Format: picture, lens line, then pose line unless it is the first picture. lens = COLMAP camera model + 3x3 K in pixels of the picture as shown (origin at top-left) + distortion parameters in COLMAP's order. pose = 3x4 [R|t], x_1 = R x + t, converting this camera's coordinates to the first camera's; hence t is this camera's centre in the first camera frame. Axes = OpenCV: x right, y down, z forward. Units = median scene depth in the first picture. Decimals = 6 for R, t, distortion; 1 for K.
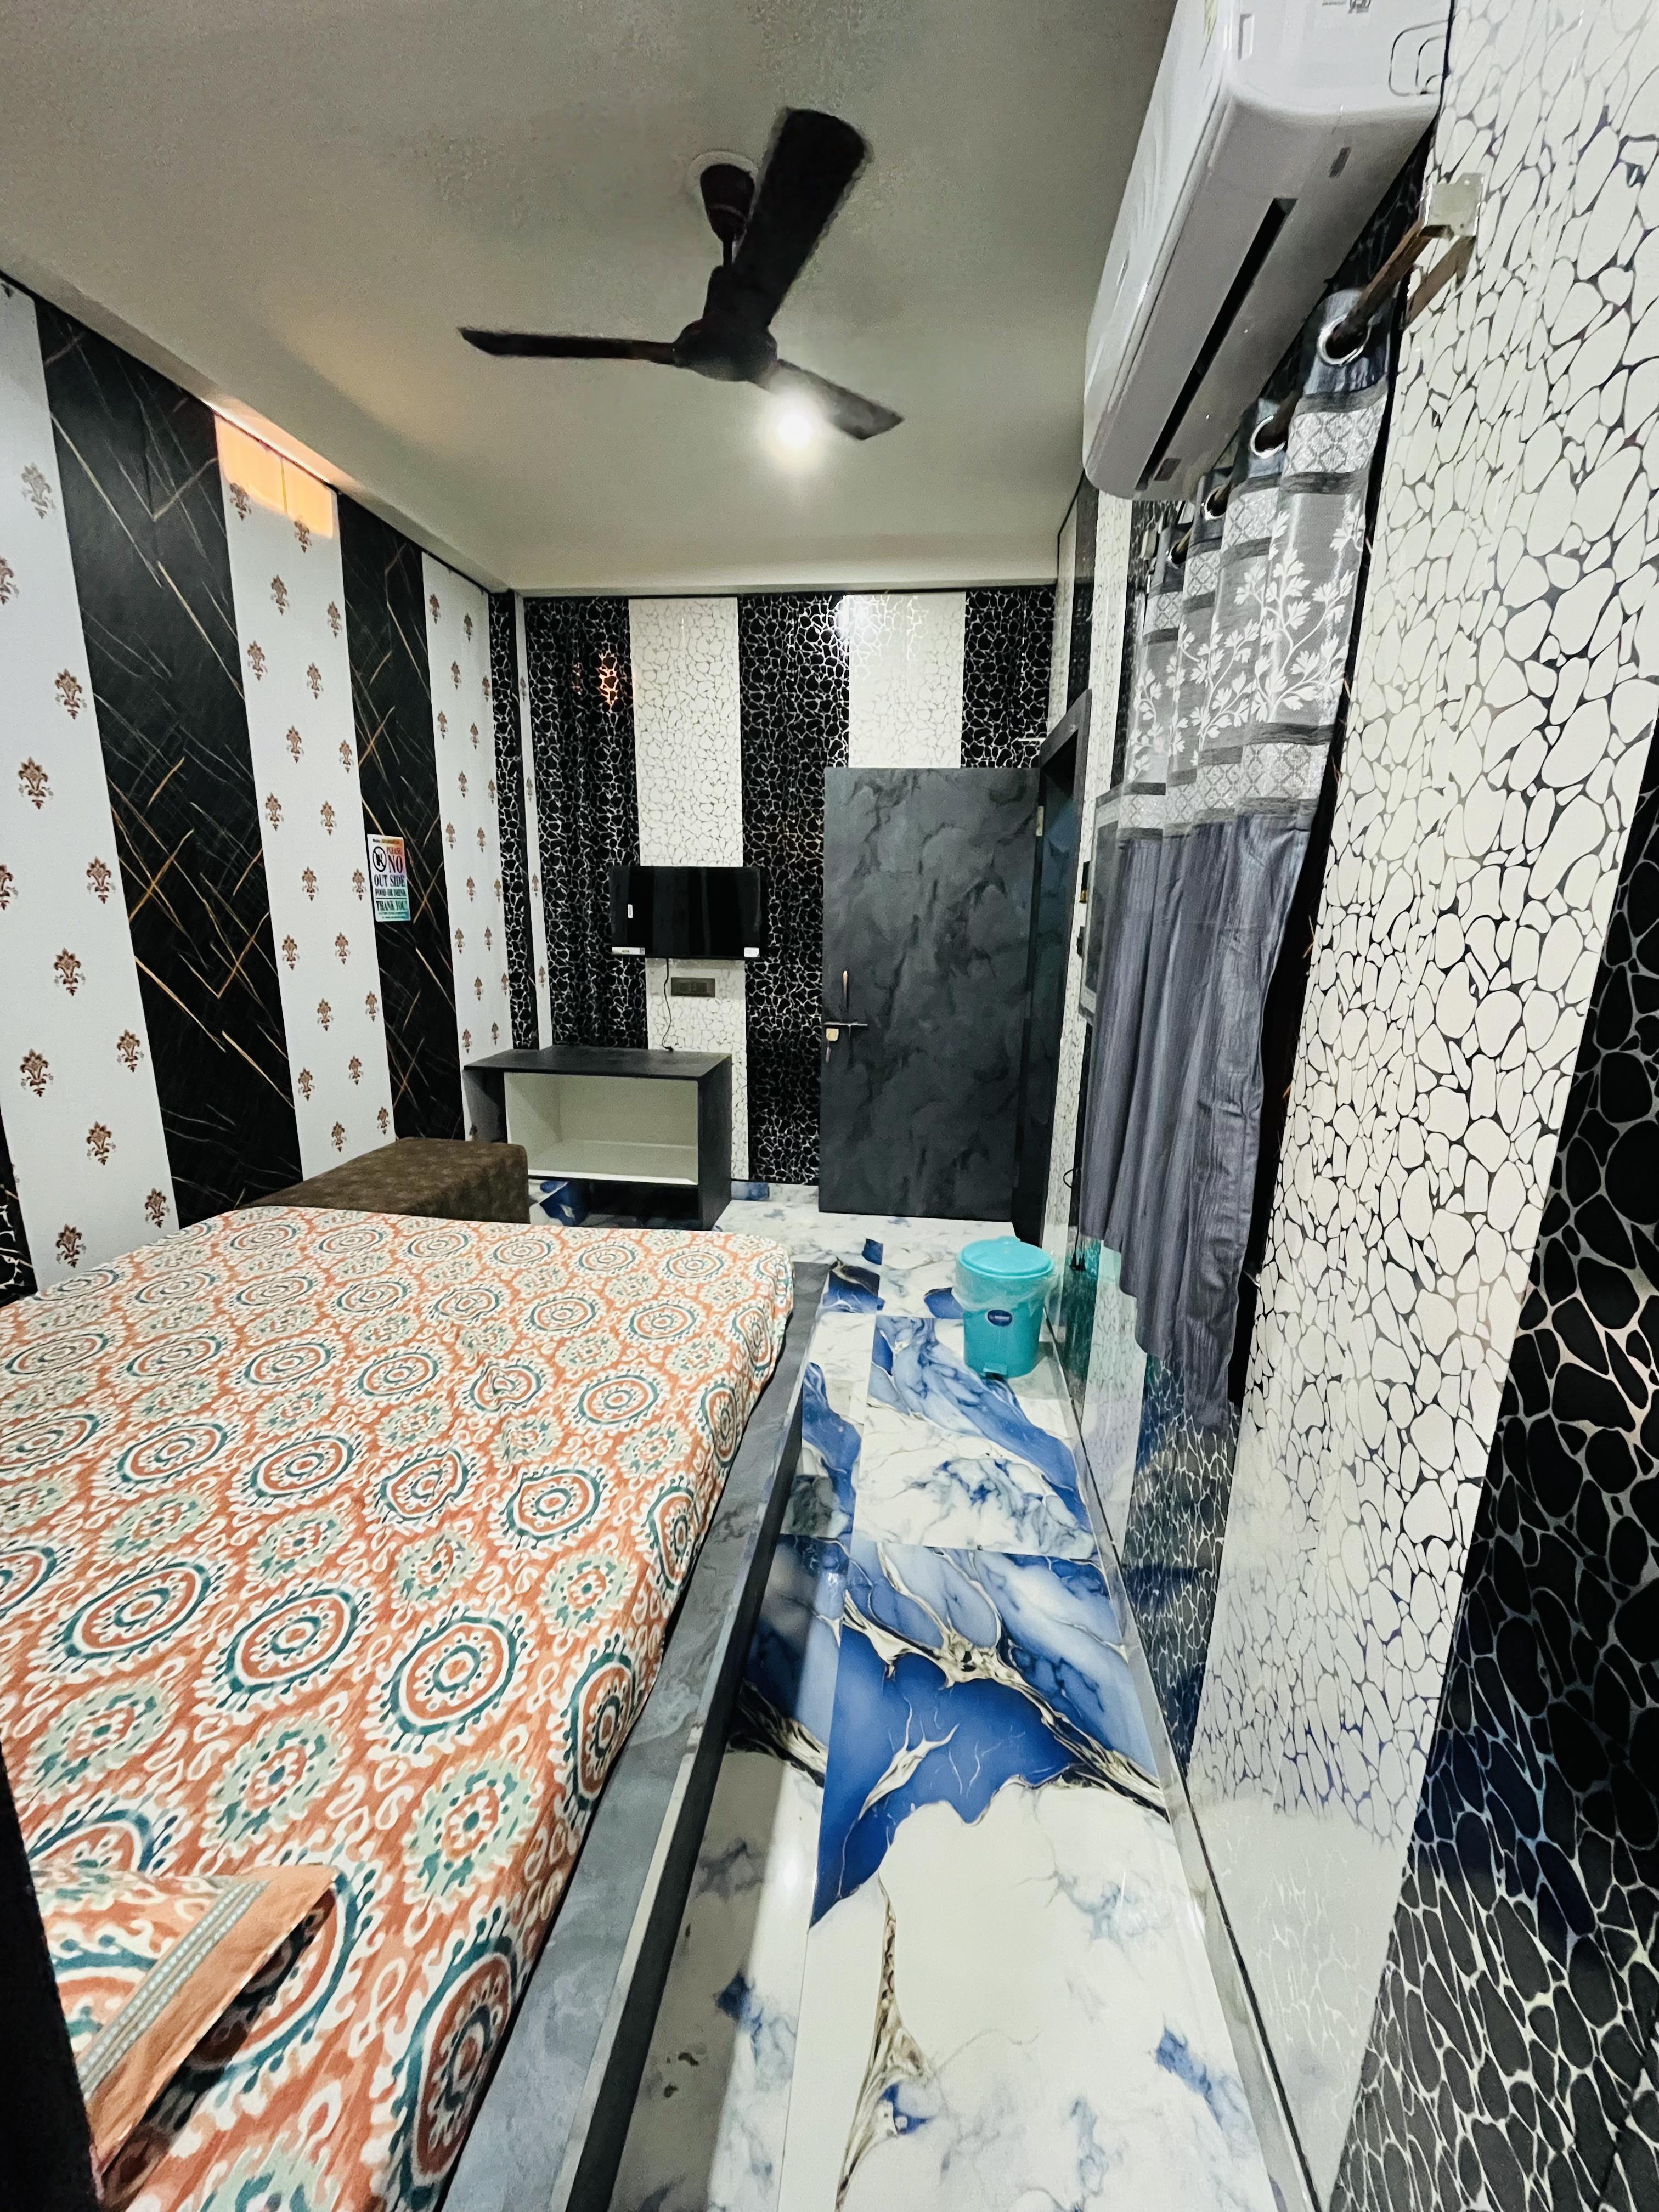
lens RADIAL K [[906.9, 0, 829.5], [0, 906.9, 1106.0], [0, 0, 1]] dist [-0.001182, -0.000152]
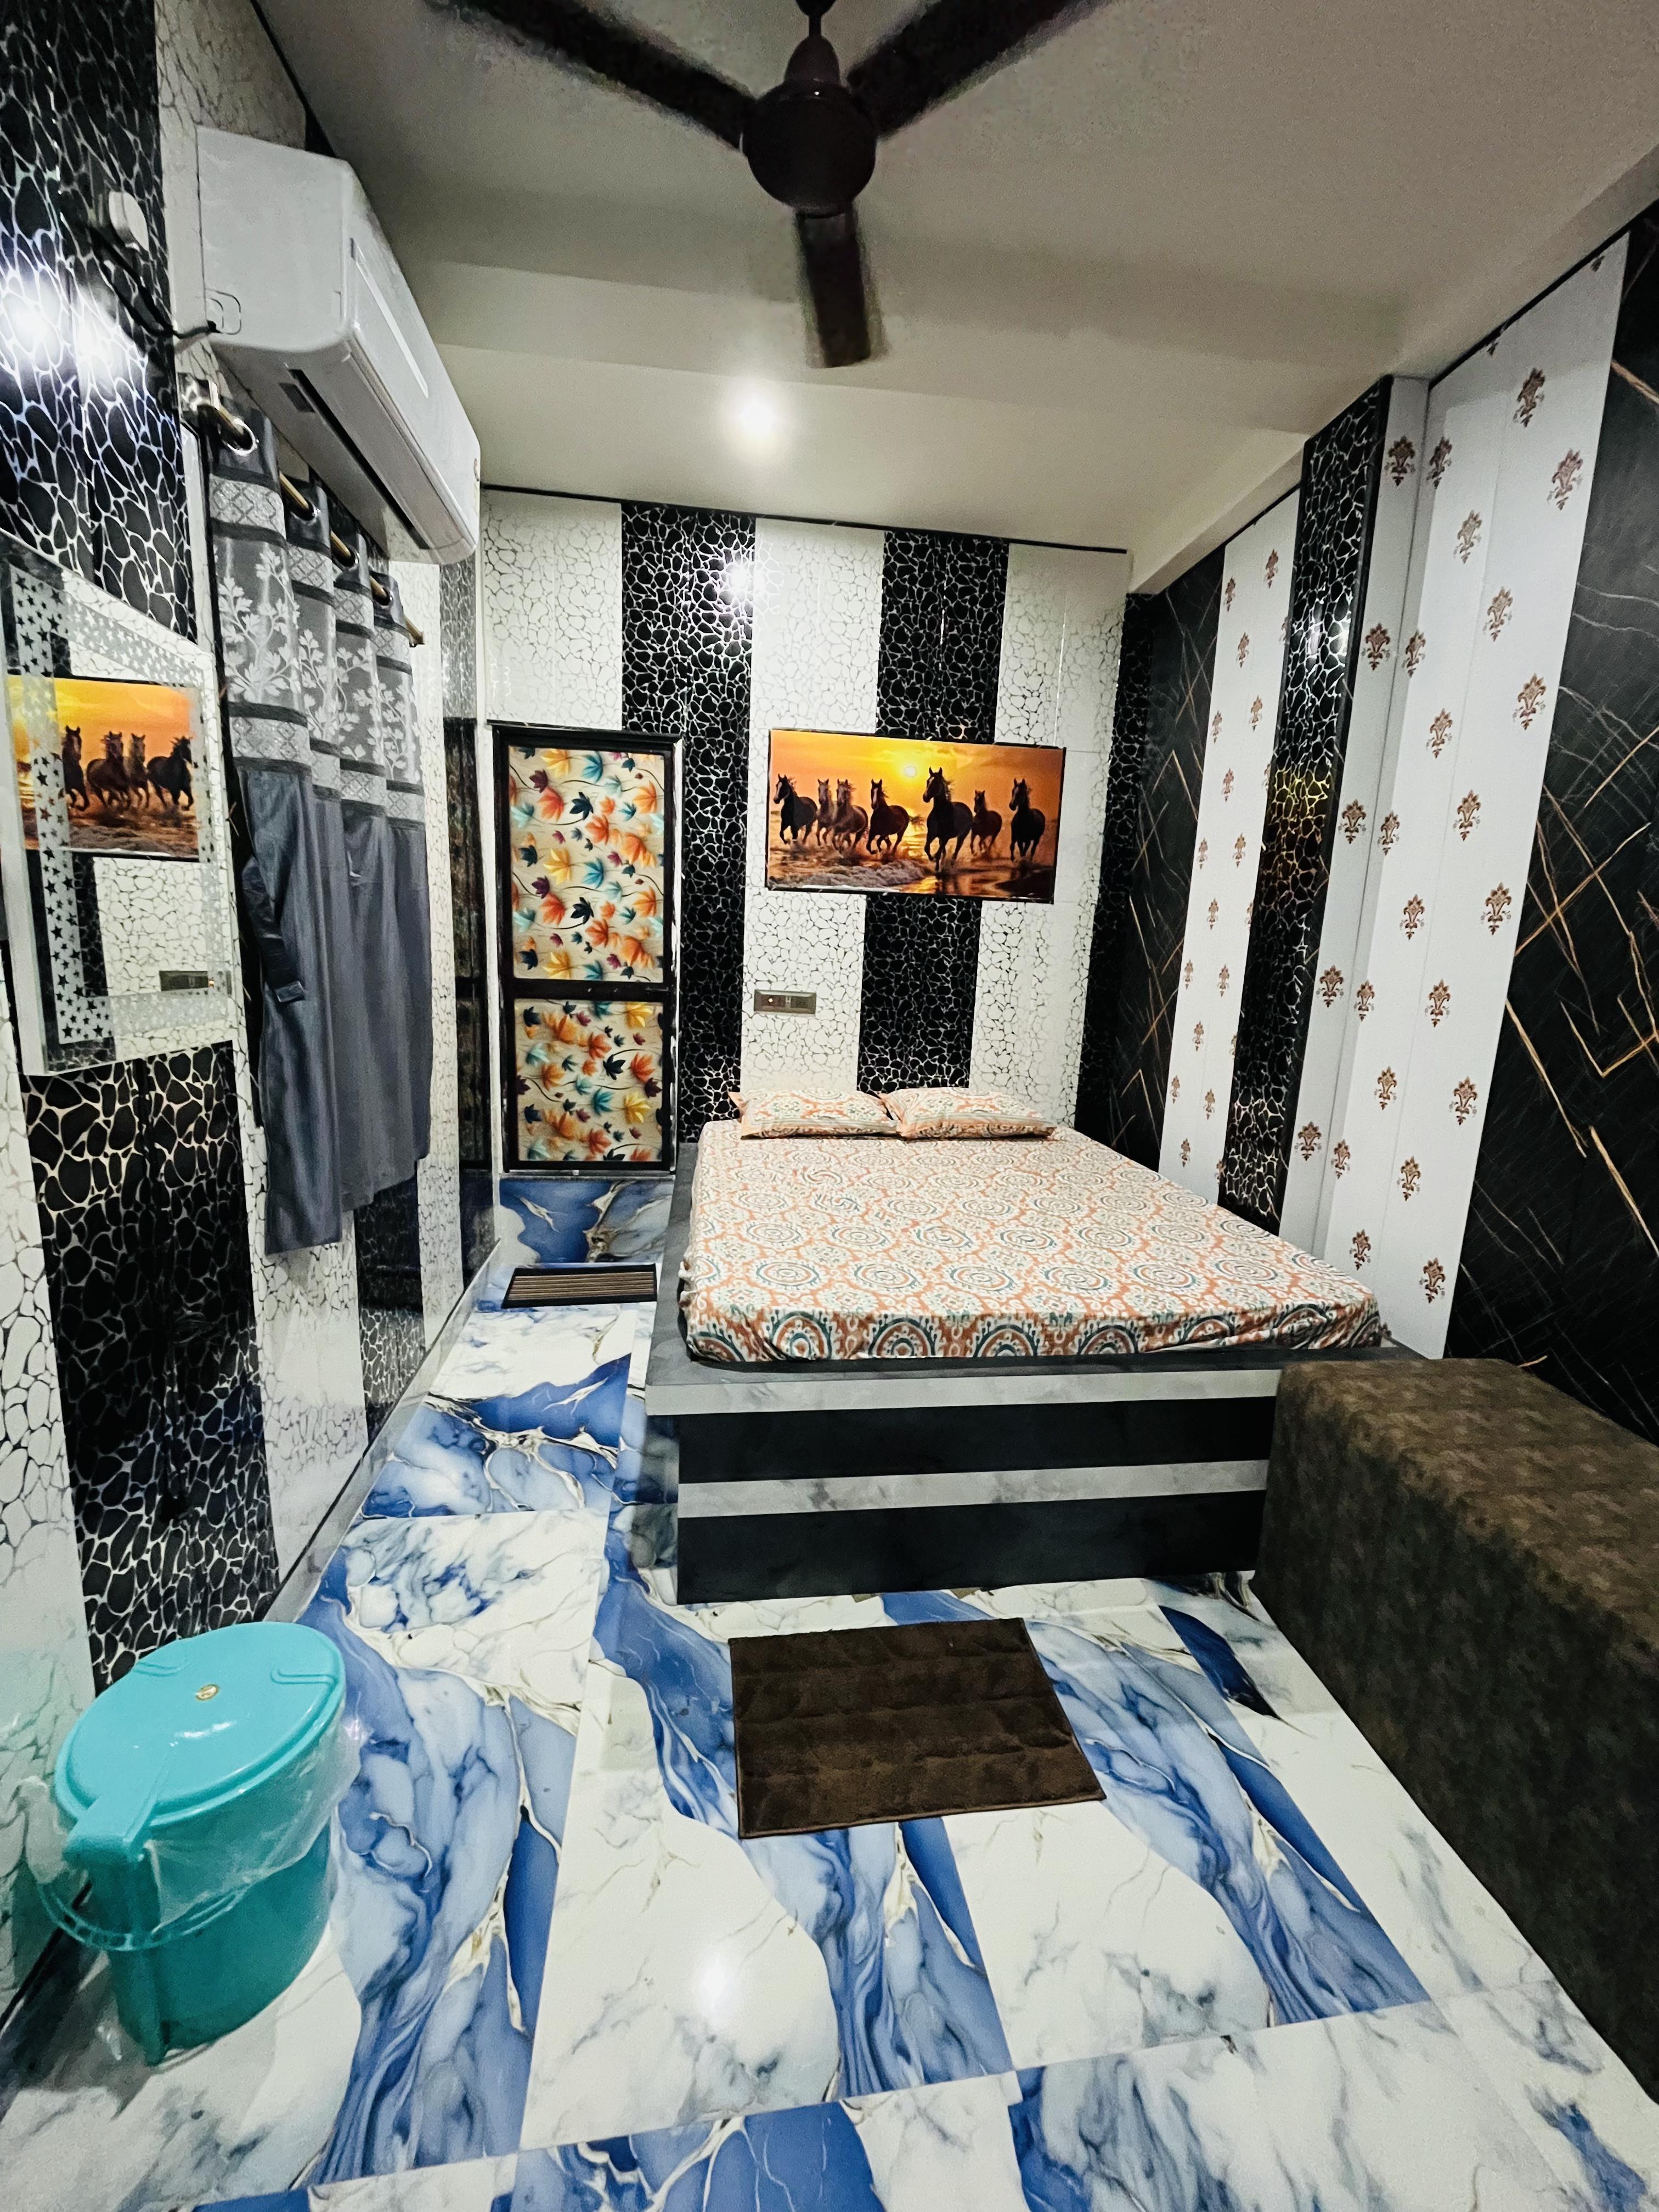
lens RADIAL K [[899.0, 0, 829.5], [0, 899.0, 1106.0], [0, 0, 1]] dist [-0.001446, -0.000127]
pose [[-0.967340, -0.014828, -0.253049, 0.044678], [-0.115826, 0.913831, 0.389226, -0.326153], [0.225472, 0.405824, -0.885703, 1.644047]]
